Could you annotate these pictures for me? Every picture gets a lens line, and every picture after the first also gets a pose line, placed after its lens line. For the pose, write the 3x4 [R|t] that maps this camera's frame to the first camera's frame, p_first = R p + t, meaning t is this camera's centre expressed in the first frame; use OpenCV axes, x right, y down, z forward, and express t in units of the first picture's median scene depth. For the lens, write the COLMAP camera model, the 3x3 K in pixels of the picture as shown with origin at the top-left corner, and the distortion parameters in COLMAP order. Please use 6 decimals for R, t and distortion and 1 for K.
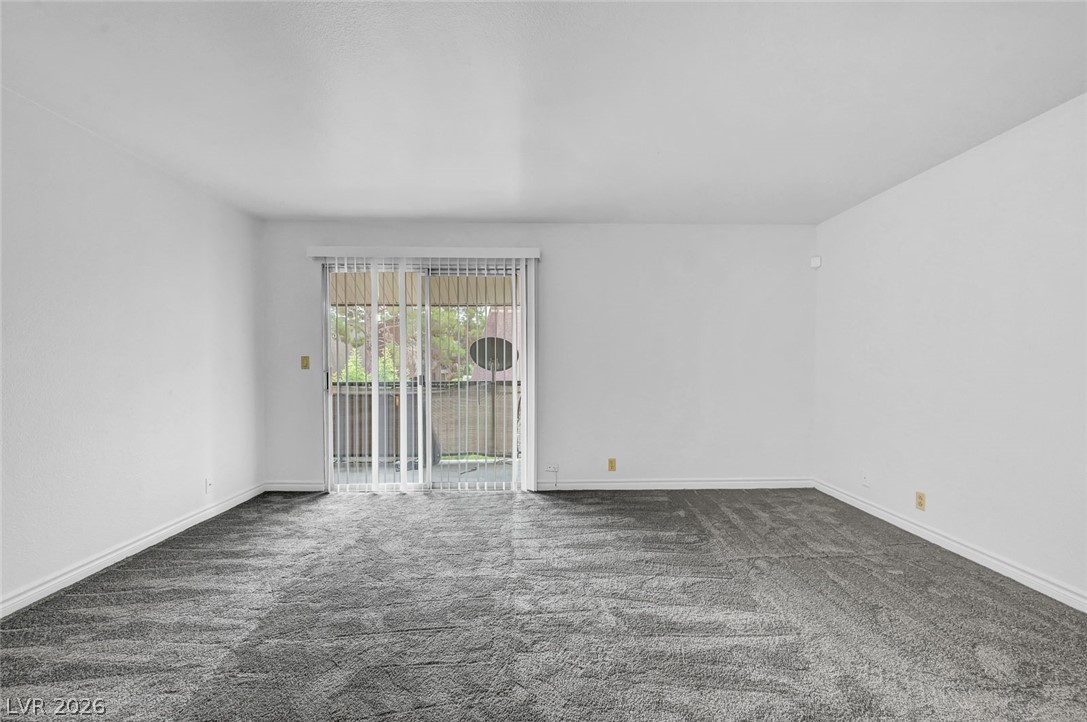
lens RADIAL K [[429.6, 0, 547.1], [0, 429.6, 371.2], [0, 0, 1]] dist [-0.001705, 0.000153]
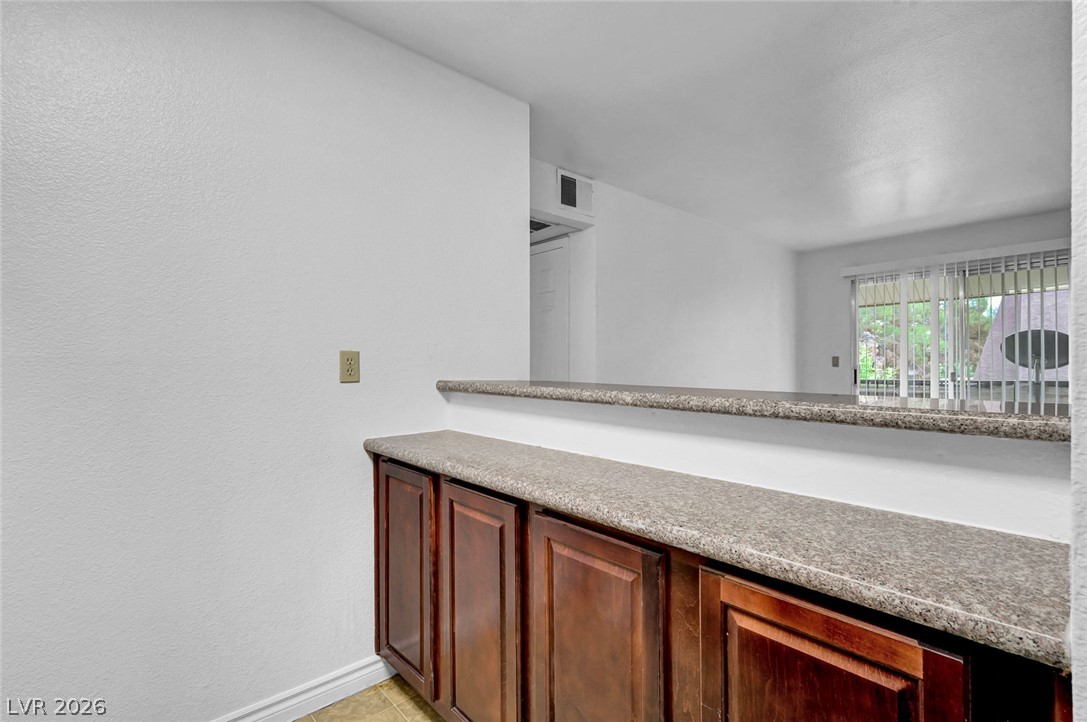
lens RADIAL K [[494.4, 0, 547.2], [0, 494.4, 357.9], [0, 0, 1]] dist [0.000347, 0.000175]
pose [[0.654053, -0.014127, -0.756317, -0.032174], [-0.006183, 0.999692, -0.024019, 0.010033], [0.756424, 0.020386, 0.653764, -0.631829]]
